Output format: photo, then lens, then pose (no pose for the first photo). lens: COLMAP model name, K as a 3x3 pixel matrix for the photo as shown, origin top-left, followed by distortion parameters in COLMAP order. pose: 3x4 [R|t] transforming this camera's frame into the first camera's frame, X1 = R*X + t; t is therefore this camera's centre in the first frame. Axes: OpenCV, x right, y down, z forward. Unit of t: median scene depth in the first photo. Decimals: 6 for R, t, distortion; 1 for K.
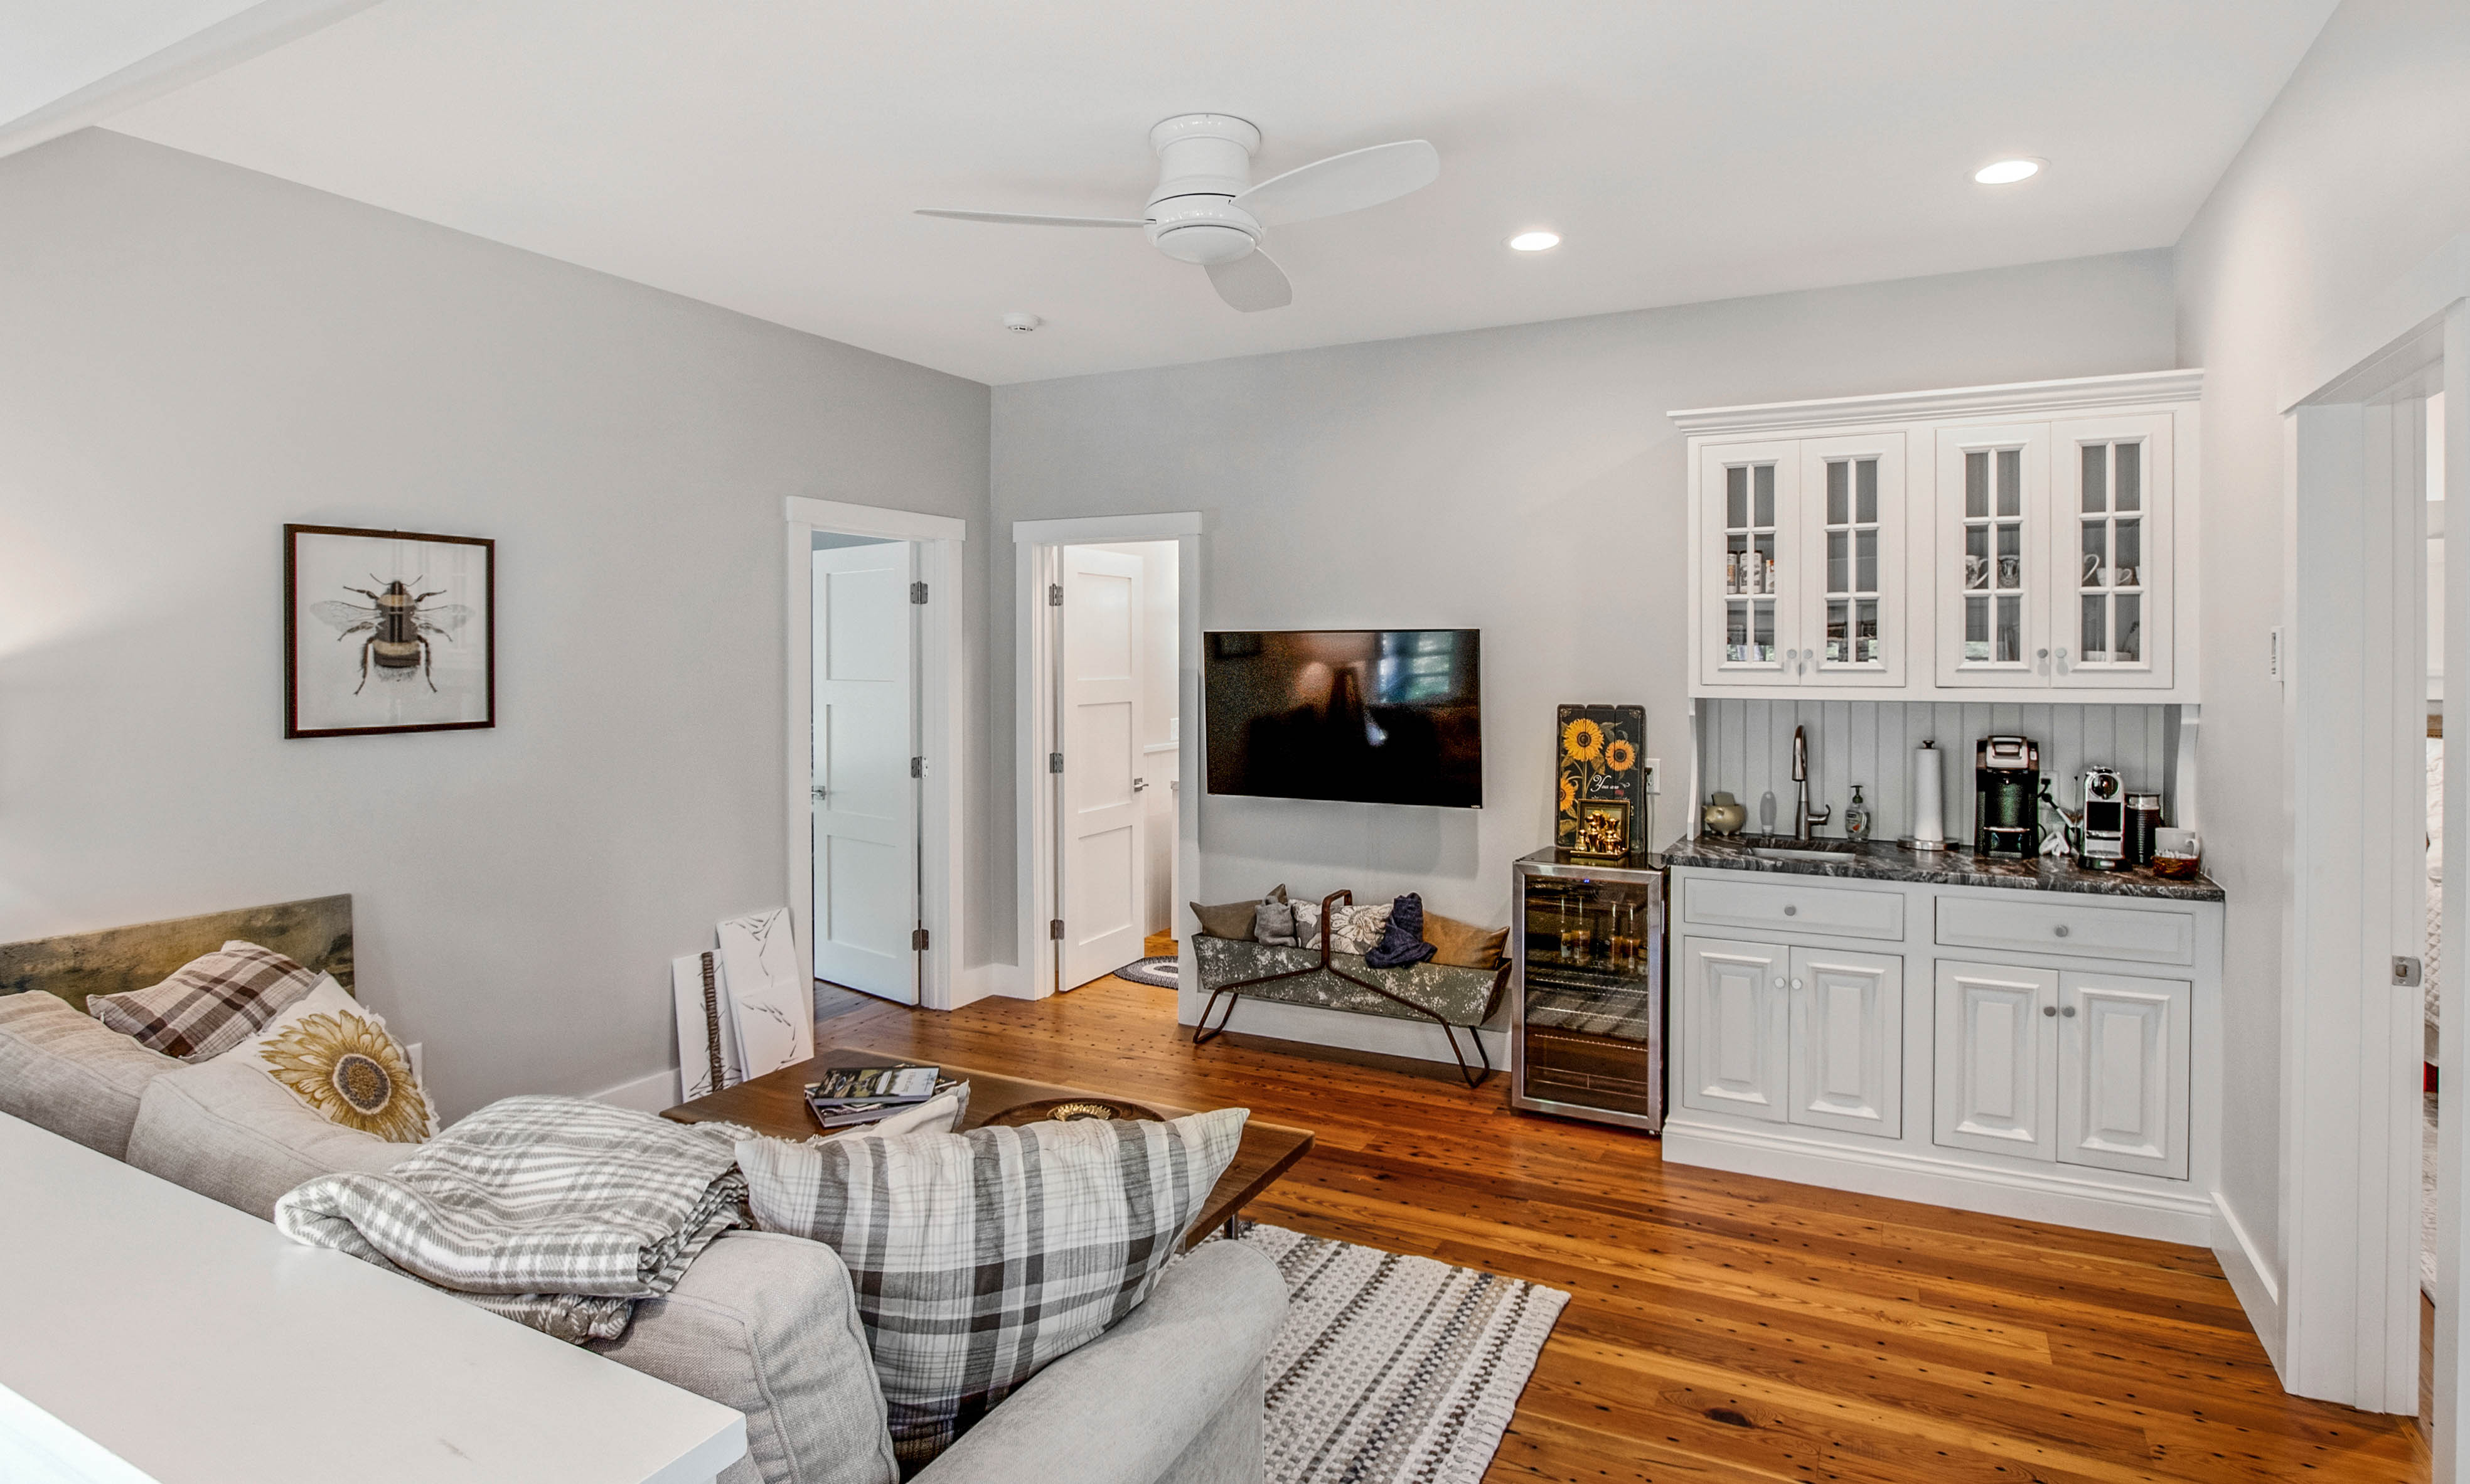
lens RADIAL K [[1318.0, 0, 1242.5], [0, 1318.0, 656.0], [0, 0, 1]] dist [-0.035174, -0.000725]
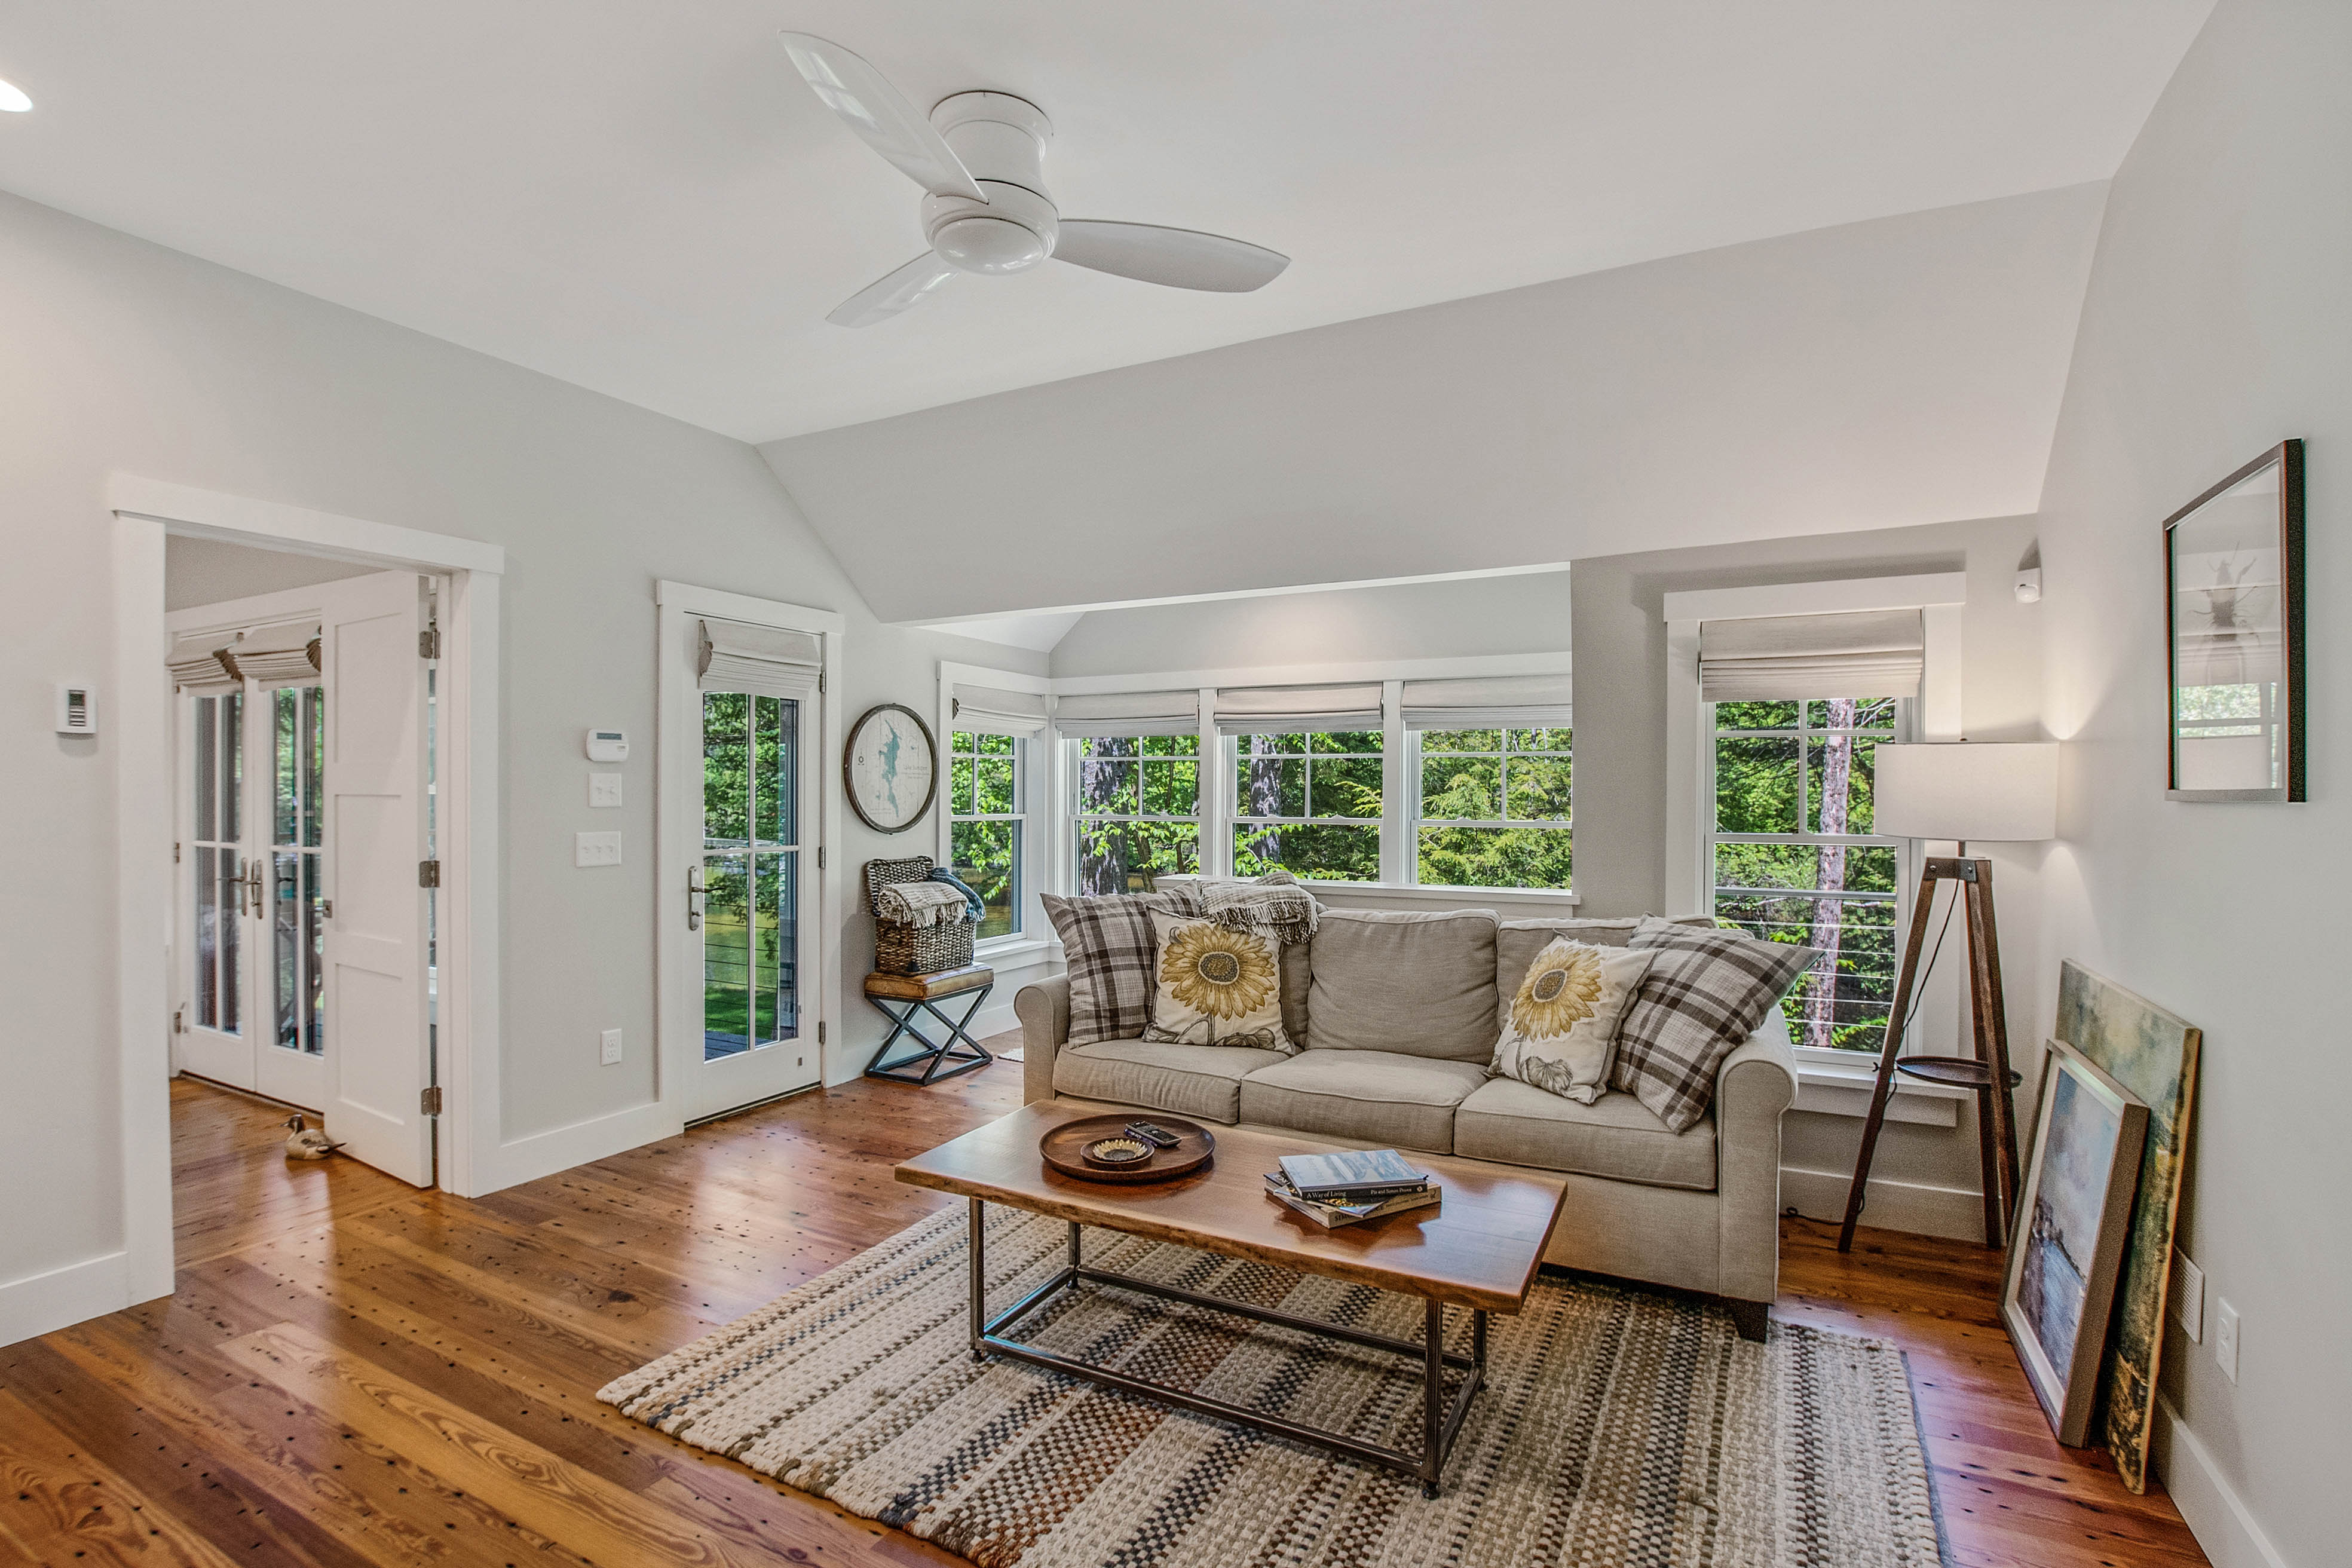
lens RADIAL K [[1101.9, 0, 1176.0], [0, 1101.9, 784.0], [0, 0, 1]] dist [-0.001506, -0.000159]
pose [[-0.999981, -0.001938, 0.005863, -0.123186], [-0.001972, 0.999981, -0.005762, 0.046844], [-0.005852, -0.005774, -0.999966, 1.350158]]
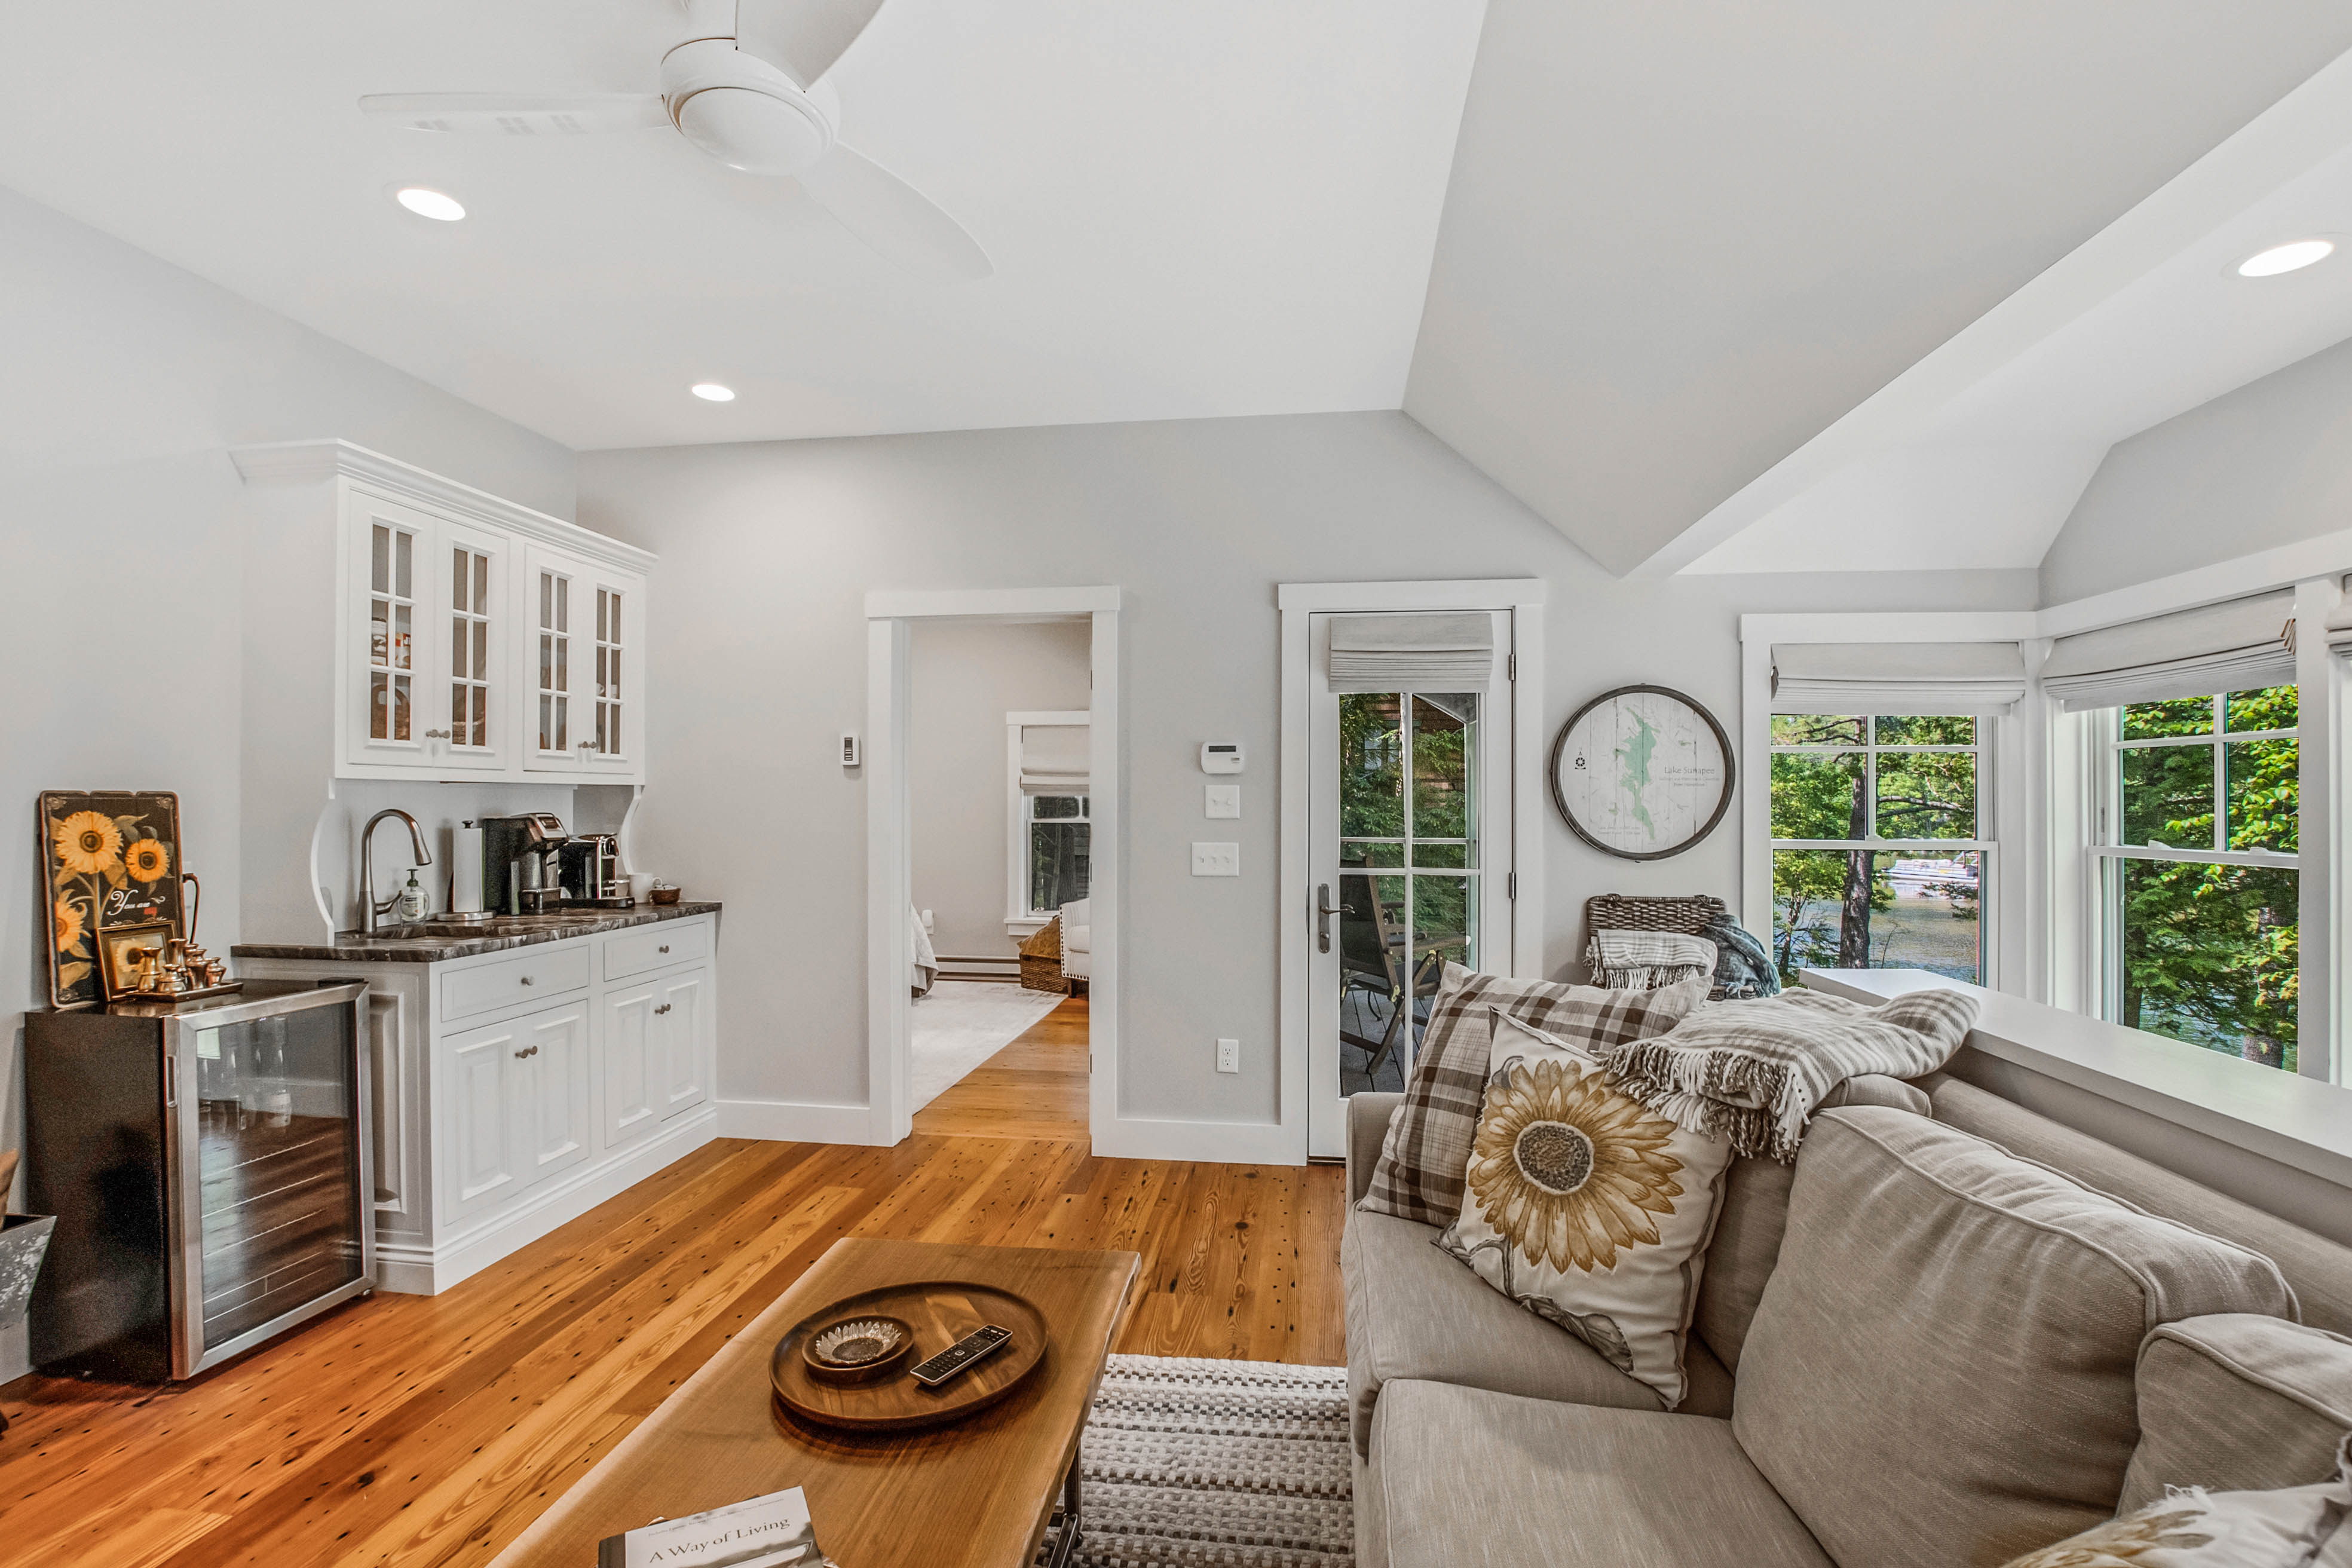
lens RADIAL K [[1075.6, 0, 1176.0], [0, 1075.6, 784.0], [0, 0, 1]] dist [-0.023766, -0.000173]
pose [[-0.346961, 0.013504, 0.937782, -0.511121], [-0.001831, 0.999885, -0.015075, 0.046148], [-0.937878, -0.006948, -0.346896, 0.749470]]
